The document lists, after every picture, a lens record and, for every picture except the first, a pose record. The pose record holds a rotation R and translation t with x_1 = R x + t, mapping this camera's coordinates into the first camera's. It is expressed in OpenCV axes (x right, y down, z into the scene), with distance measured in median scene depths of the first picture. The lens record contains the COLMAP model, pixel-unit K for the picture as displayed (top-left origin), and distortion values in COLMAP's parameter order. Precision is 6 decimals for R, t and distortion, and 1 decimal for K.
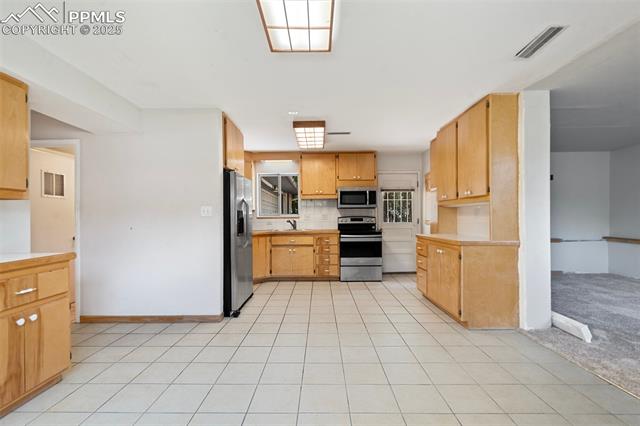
lens RADIAL K [[294.1, 0, 317.4], [0, 294.1, 218.2], [0, 0, 1]] dist [-0.010214, 0.003480]
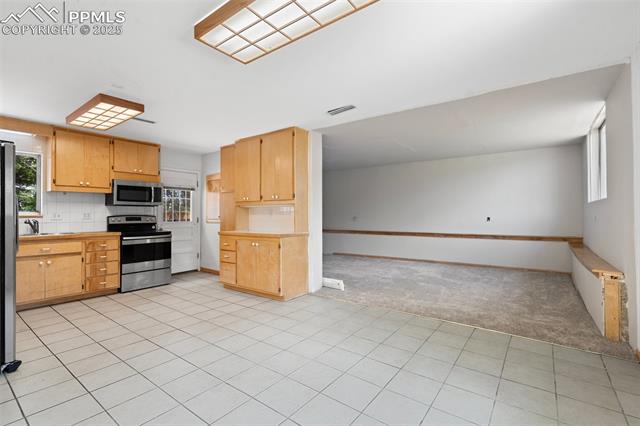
lens RADIAL K [[294.1, 0, 318.6], [0, 294.1, 212.0], [0, 0, 1]] dist [-0.010214, 0.003480]
pose [[0.595422, 0.011946, 0.803324, -0.340378], [0.003943, 0.999834, -0.017791, 0.002888], [-0.803404, 0.013760, 0.595276, 0.068695]]
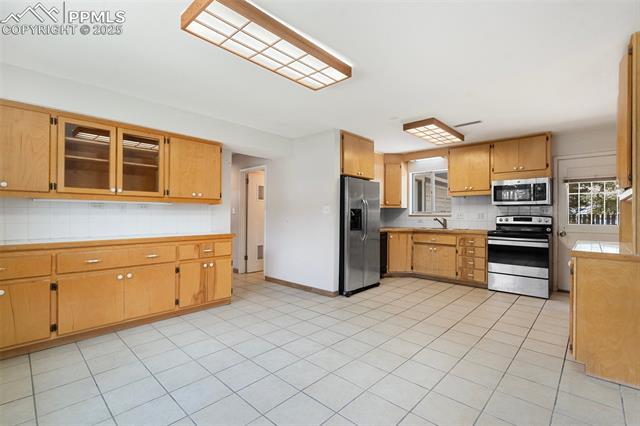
lens RADIAL K [[294.1, 0, 315.8], [0, 294.1, 213.7], [0, 0, 1]] dist [-0.010214, 0.003480]
pose [[0.731541, 0.008698, -0.681742, 0.388168], [-0.013080, 0.999914, -0.001278, -0.003333], [0.681672, 0.009852, 0.731592, 0.016731]]
